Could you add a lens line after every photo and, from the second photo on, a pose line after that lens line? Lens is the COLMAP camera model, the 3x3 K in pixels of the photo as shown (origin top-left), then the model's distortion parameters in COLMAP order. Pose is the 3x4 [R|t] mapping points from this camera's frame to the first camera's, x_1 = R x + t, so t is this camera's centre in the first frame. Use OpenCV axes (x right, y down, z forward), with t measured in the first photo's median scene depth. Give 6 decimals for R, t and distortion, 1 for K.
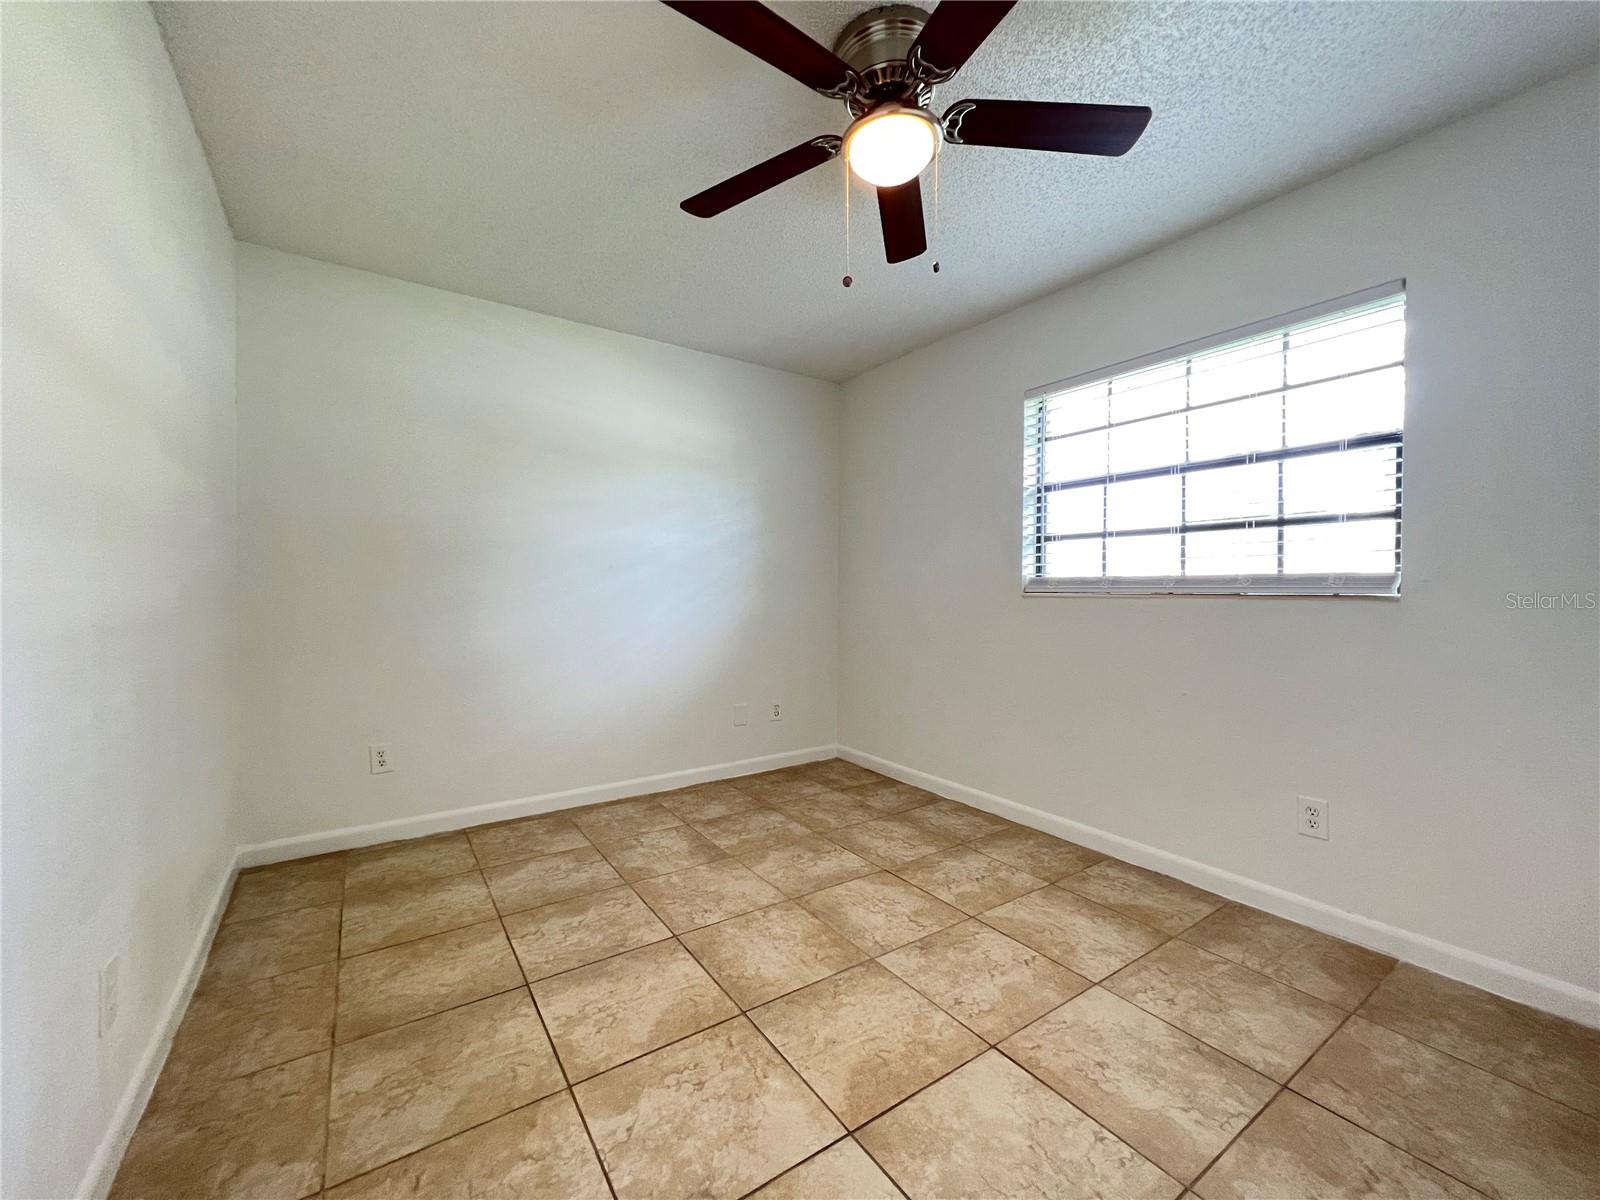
lens RADIAL K [[640.0, 0, 795.7], [0, 640.0, 597.6], [0, 0, 1]] dist [0.000542, 0.000208]
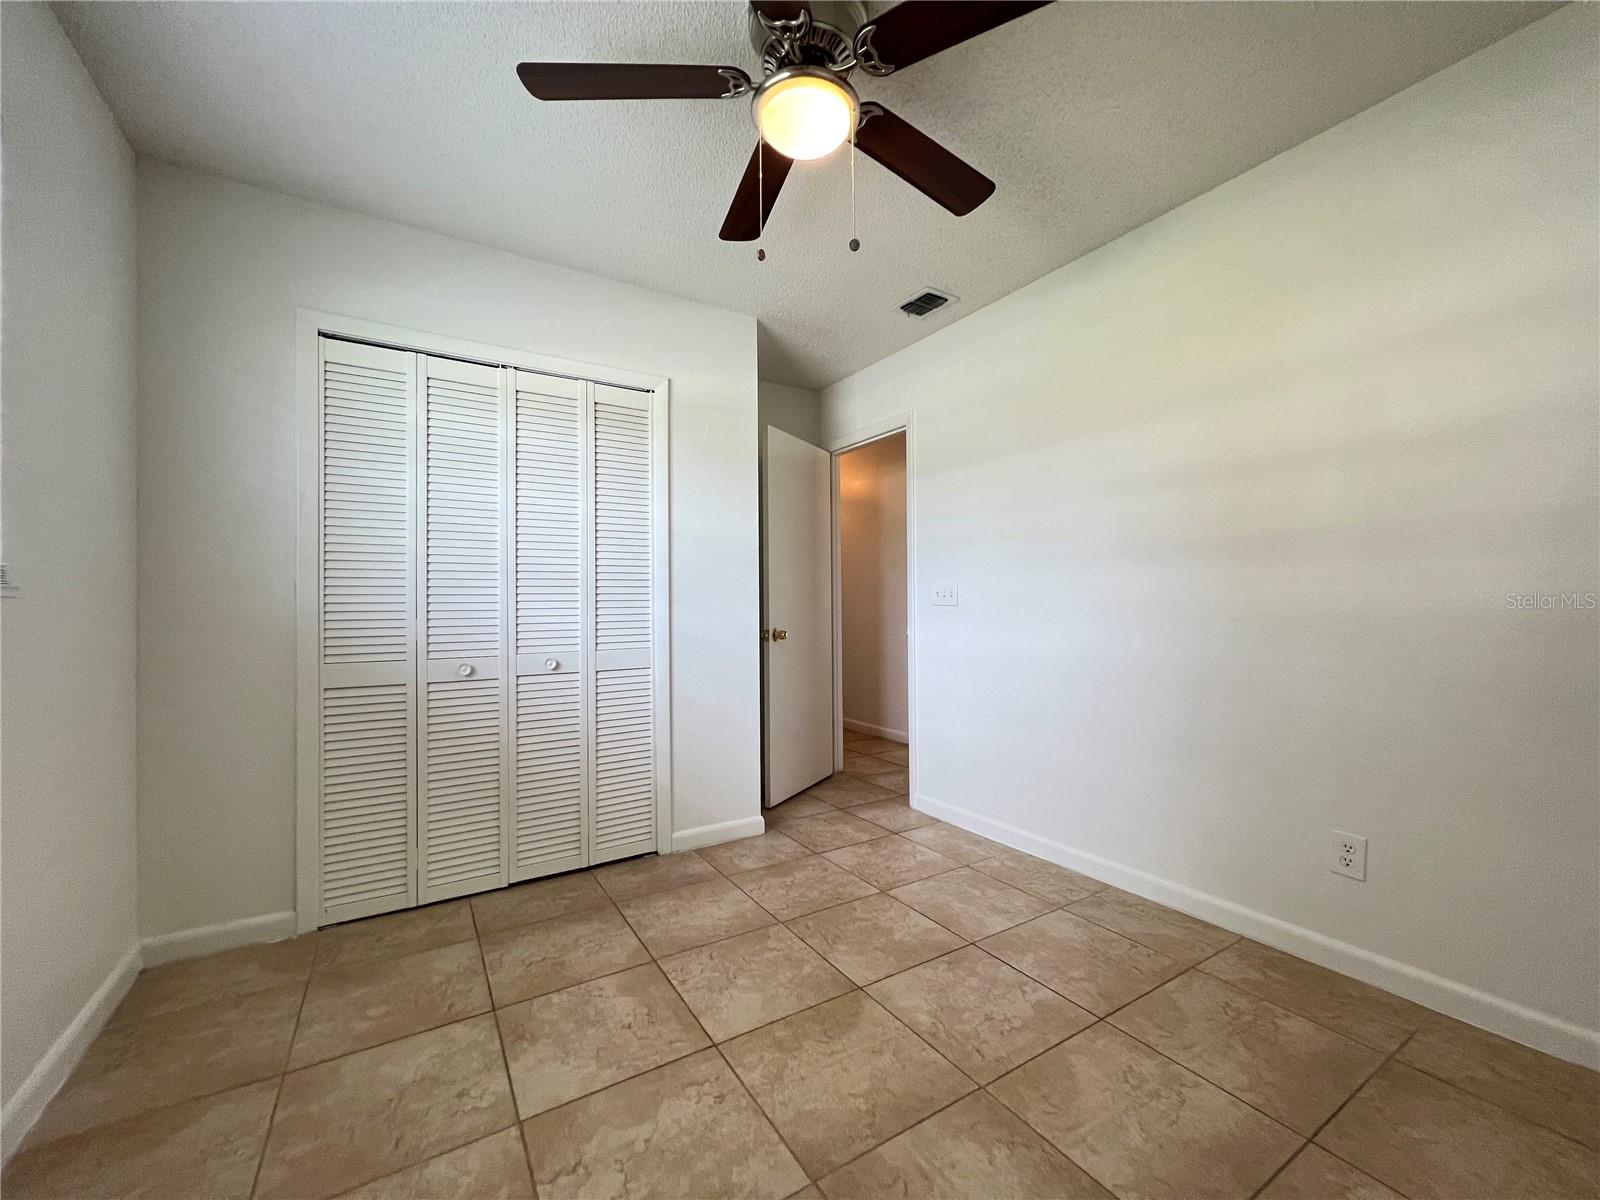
lens RADIAL K [[640.0, 0, 795.7], [0, 640.0, 597.6], [0, 0, 1]] dist [0.000542, 0.000208]
pose [[-0.999116, 0.005410, 0.041681, 0.131352], [0.005096, 0.999958, -0.007630, 0.005823], [-0.041721, -0.007410, -0.999102, 1.949175]]
